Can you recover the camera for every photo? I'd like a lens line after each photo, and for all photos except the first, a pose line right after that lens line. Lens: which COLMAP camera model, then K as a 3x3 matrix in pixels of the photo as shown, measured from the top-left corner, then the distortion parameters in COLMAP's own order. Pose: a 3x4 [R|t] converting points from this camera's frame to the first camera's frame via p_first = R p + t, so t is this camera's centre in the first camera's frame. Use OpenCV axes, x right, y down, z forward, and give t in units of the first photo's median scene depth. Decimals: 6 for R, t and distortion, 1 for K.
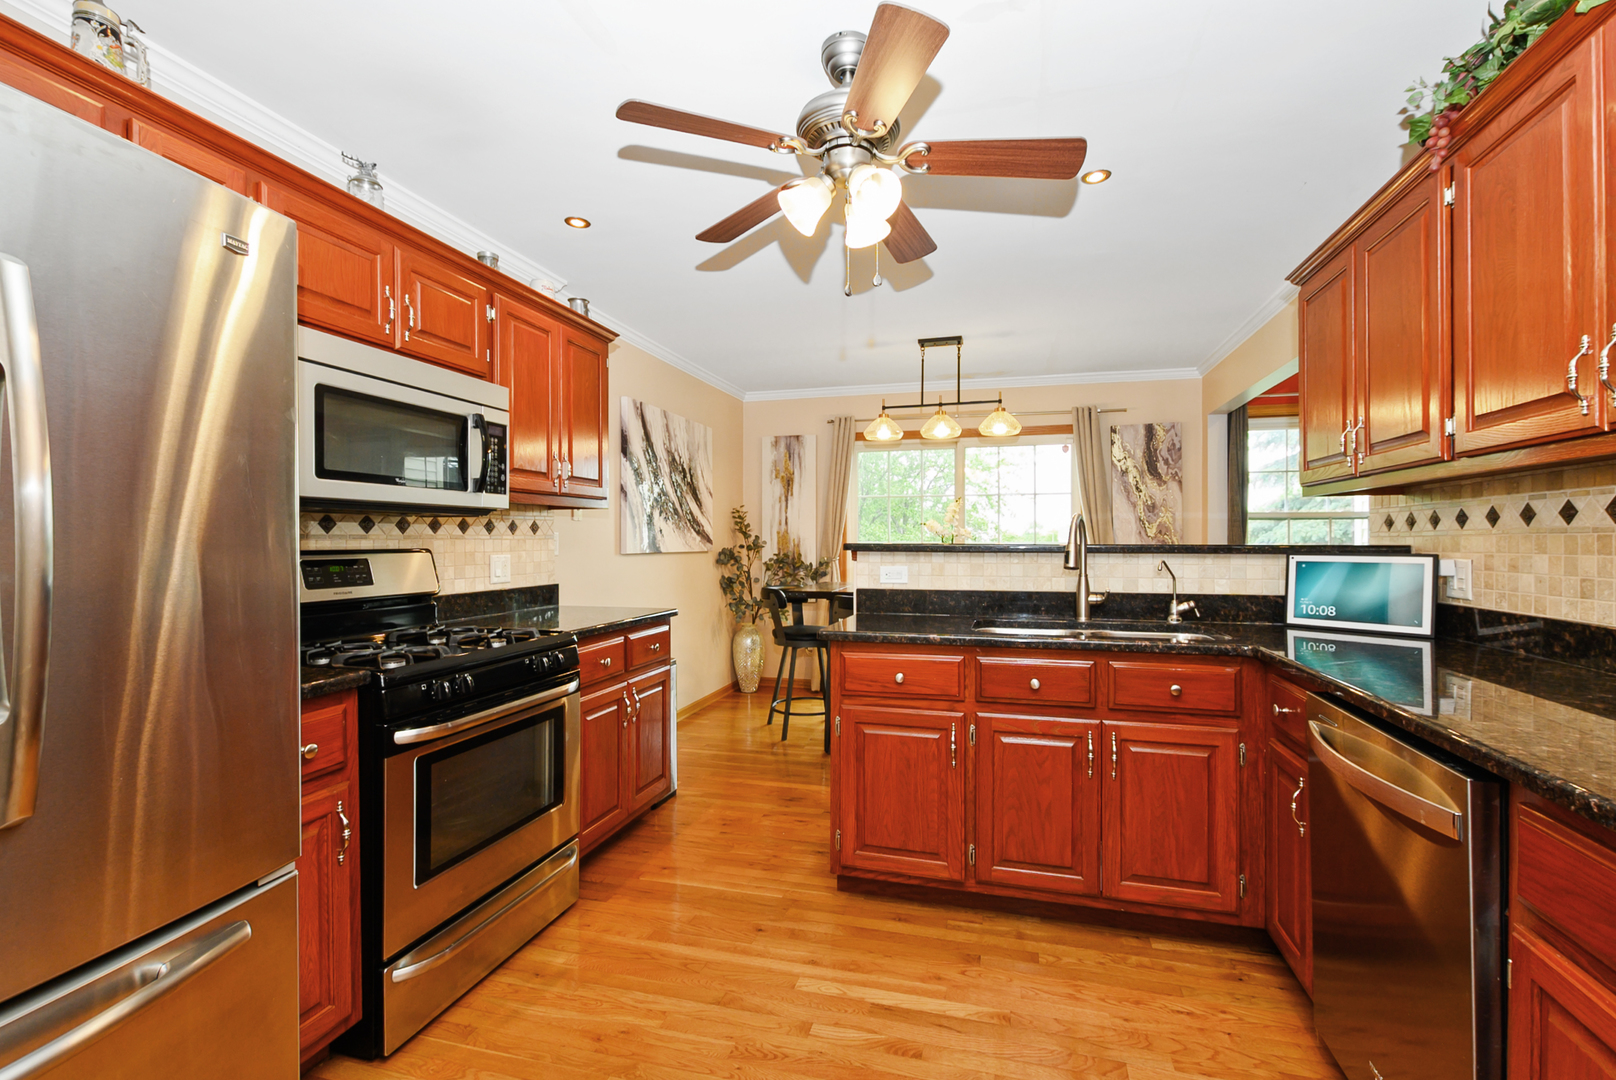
lens RADIAL K [[711.2, 0, 812.8], [0, 711.2, 538.7], [0, 0, 1]] dist [0.002275, -0.000469]
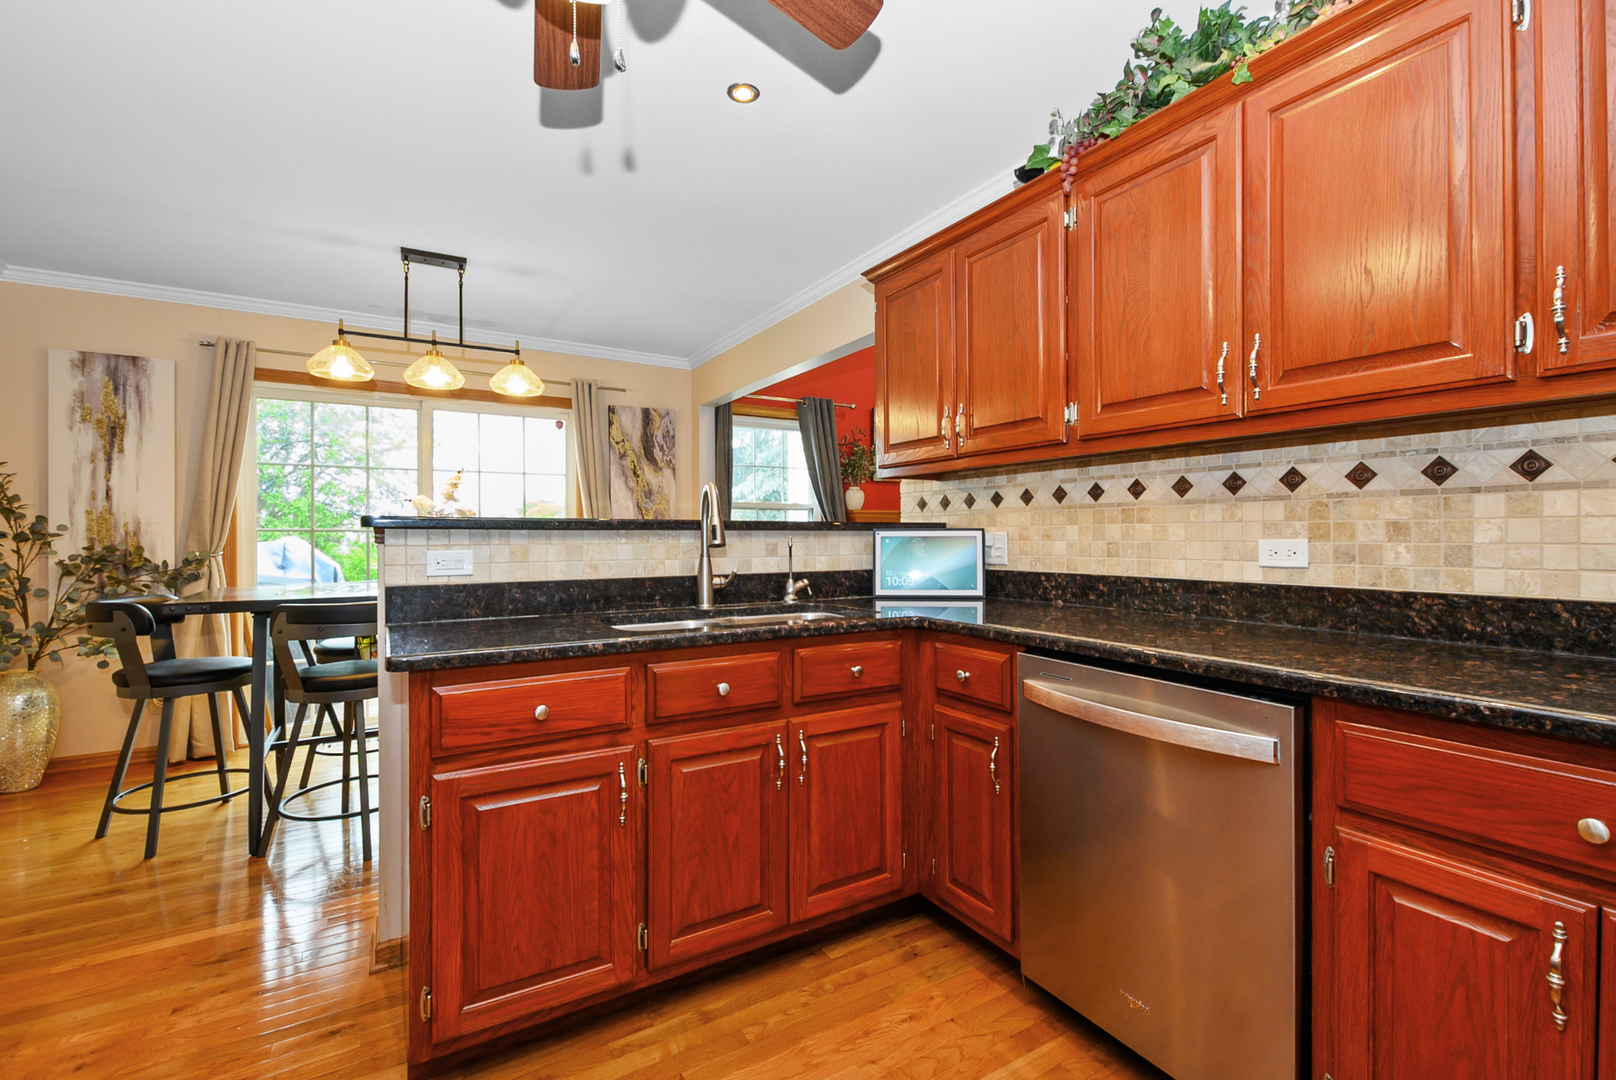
lens RADIAL K [[711.2, 0, 811.9], [0, 711.2, 534.7], [0, 0, 1]] dist [0.002275, -0.000469]
pose [[0.681970, 0.000751, 0.731380, -0.175489], [0.001269, 0.999997, -0.002211, 0.030359], [-0.731379, 0.002436, 0.681967, 0.343004]]
